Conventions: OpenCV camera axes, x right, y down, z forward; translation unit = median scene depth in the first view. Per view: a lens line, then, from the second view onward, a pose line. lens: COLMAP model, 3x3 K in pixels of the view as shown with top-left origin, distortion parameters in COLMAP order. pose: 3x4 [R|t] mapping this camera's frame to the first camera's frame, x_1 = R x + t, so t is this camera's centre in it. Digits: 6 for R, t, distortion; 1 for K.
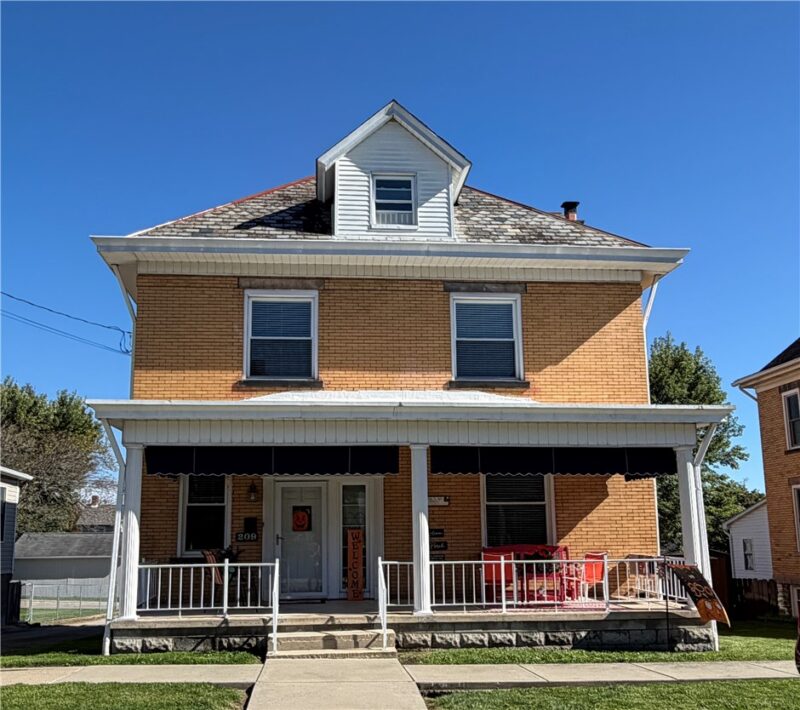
lens RADIAL K [[901.6, 0, 400.0], [0, 901.6, 355.0], [0, 0, 1]] dist [-0.005875, 0.004107]
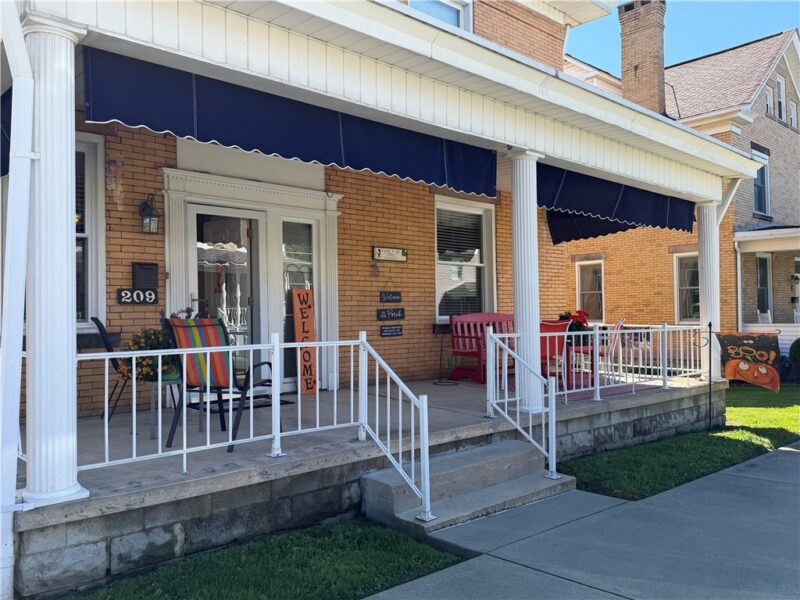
lens RADIAL K [[668.7, 0, 400.0], [0, 668.7, 300.0], [0, 0, 1]] dist [0.114918, -0.001251]
pose [[0.787229, 0.017021, 0.616426, -0.285467], [-0.121538, 0.984294, 0.128036, 0.125370], [-0.604565, -0.175713, 0.776934, 0.554367]]
